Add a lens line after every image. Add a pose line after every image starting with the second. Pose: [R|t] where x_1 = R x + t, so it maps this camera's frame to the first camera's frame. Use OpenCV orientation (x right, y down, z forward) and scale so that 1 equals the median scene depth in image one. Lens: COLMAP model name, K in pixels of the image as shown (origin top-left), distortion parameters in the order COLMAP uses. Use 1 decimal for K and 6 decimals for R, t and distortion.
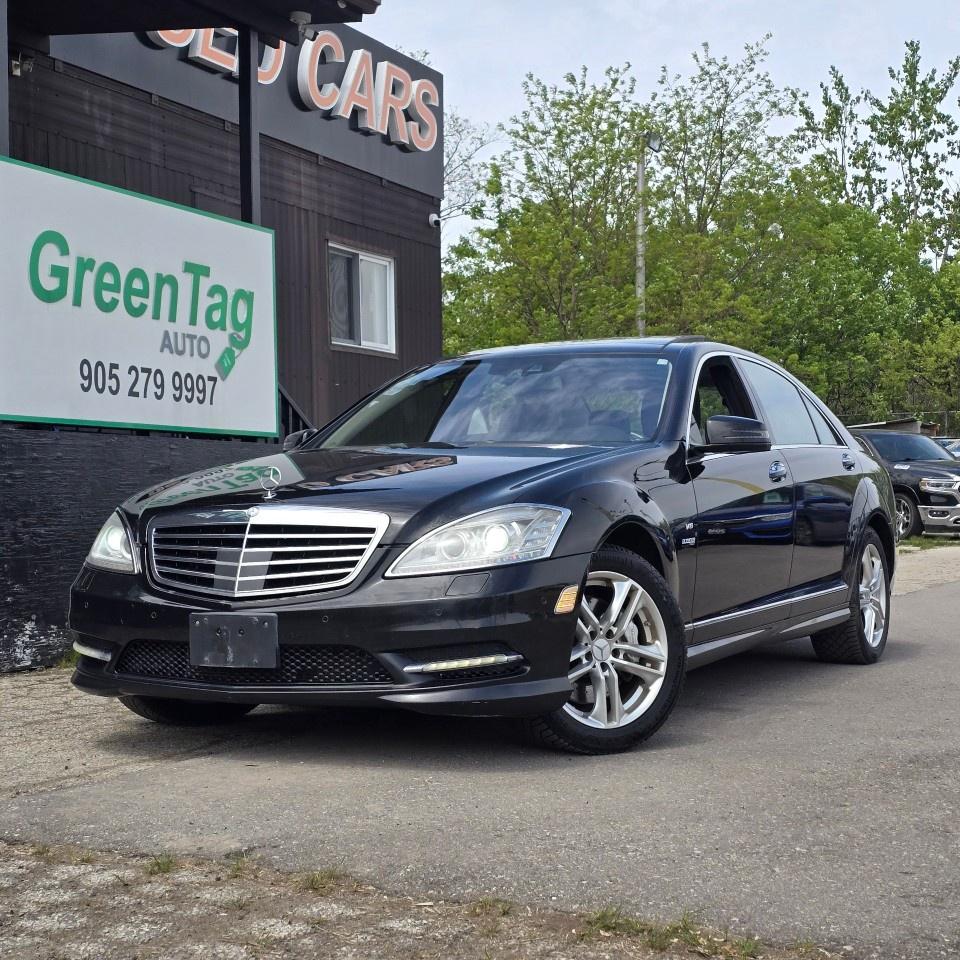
lens RADIAL K [[1700.5, 0, 466.3], [0, 1700.5, 501.0], [0, 0, 1]] dist [0.099464, 0.000000]
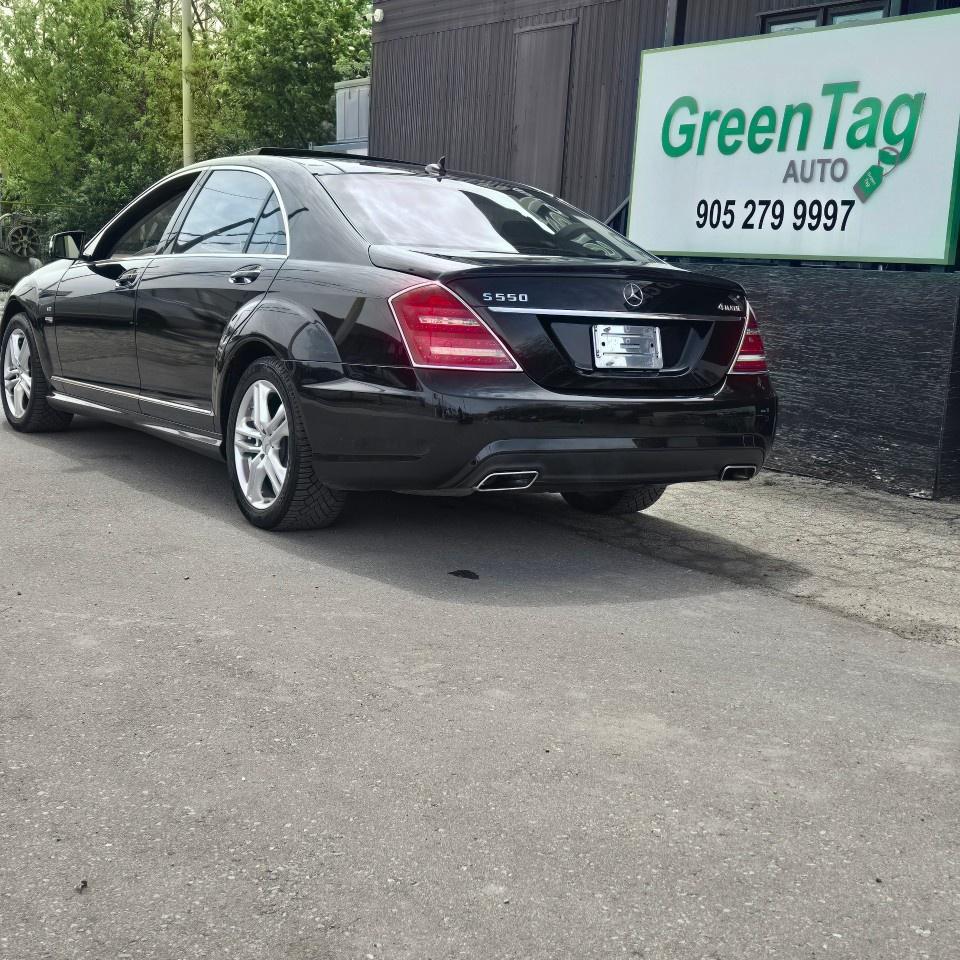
lens RADIAL K [[1700.5, 0, 476.8], [0, 1700.5, 472.4], [0, 0, 1]] dist [0.099464, 0.000000]
pose [[-0.521420, 0.084026, -0.849153, 0.913066], [-0.043642, 0.991211, 0.124881, -0.038885], [0.852184, 0.102174, -0.513170, 1.563204]]
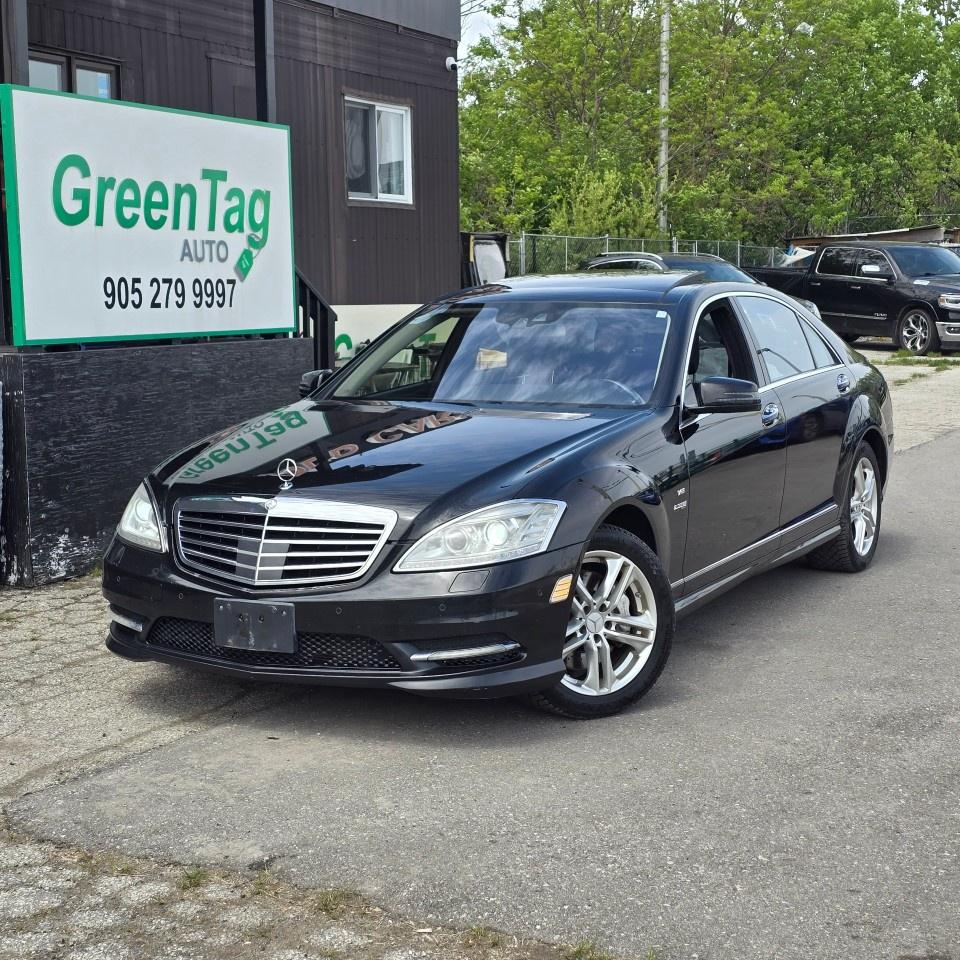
lens RADIAL K [[1700.5, 0, 470.5], [0, 1700.5, 481.8], [0, 0, 1]] dist [0.099464, 0.000000]
pose [[0.999938, 0.001316, -0.011026, 0.008240], [0.000002, 0.992933, 0.118673, -0.086923], [0.011104, -0.118666, 0.992872, -0.042093]]
